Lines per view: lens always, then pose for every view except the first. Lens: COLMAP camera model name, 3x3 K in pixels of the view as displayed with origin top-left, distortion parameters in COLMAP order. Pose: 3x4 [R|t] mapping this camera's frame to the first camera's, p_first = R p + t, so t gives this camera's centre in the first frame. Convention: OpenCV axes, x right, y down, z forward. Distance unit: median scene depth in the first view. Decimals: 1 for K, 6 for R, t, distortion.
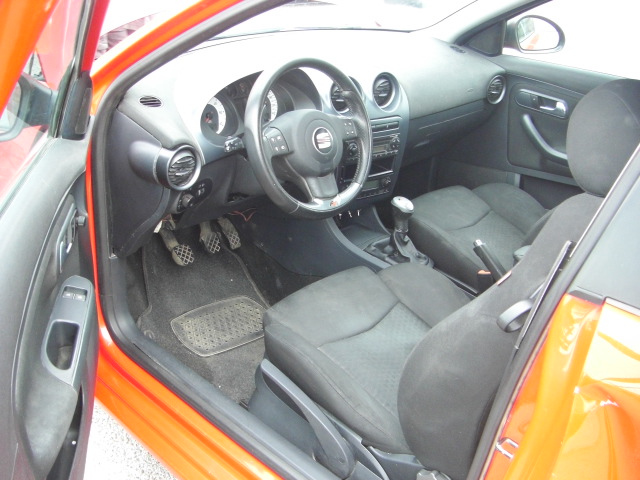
lens RADIAL K [[696.0, 0, 320.0], [0, 696.0, 240.0], [0, 0, 1]] dist [-0.126341, 0.066280]
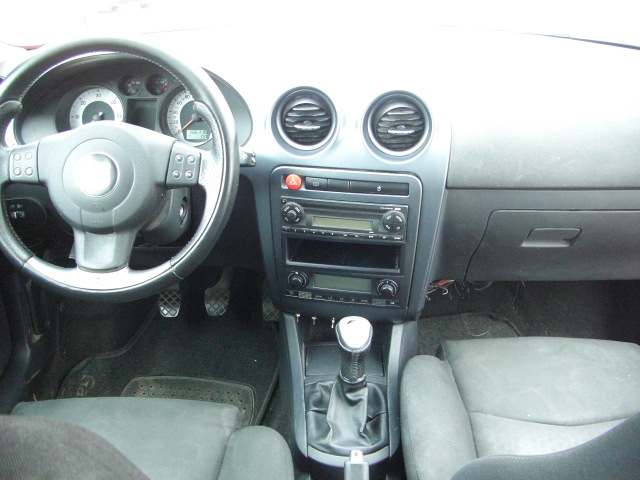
lens RADIAL K [[696.0, 0, 320.0], [0, 696.0, 240.0], [0, 0, 1]] dist [-0.126341, 0.066280]
pose [[0.675189, 0.238931, -0.697876, 0.451128], [-0.274947, 0.959428, 0.062470, -0.145207], [0.684488, 0.149700, 0.713489, 0.584525]]
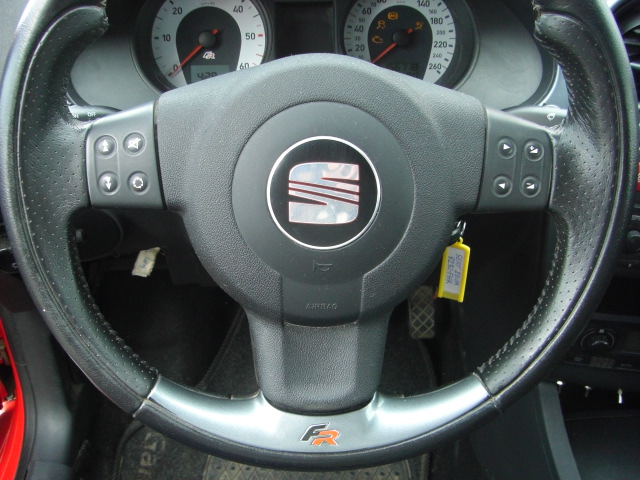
lens RADIAL K [[696.0, 0, 320.0], [0, 696.0, 240.0], [0, 0, 1]] dist [-0.126341, 0.066280]
pose [[0.715008, 0.310249, -0.626506, 0.129523], [-0.262005, 0.949742, 0.171300, -0.137014], [0.648165, 0.041667, 0.760359, 0.663766]]
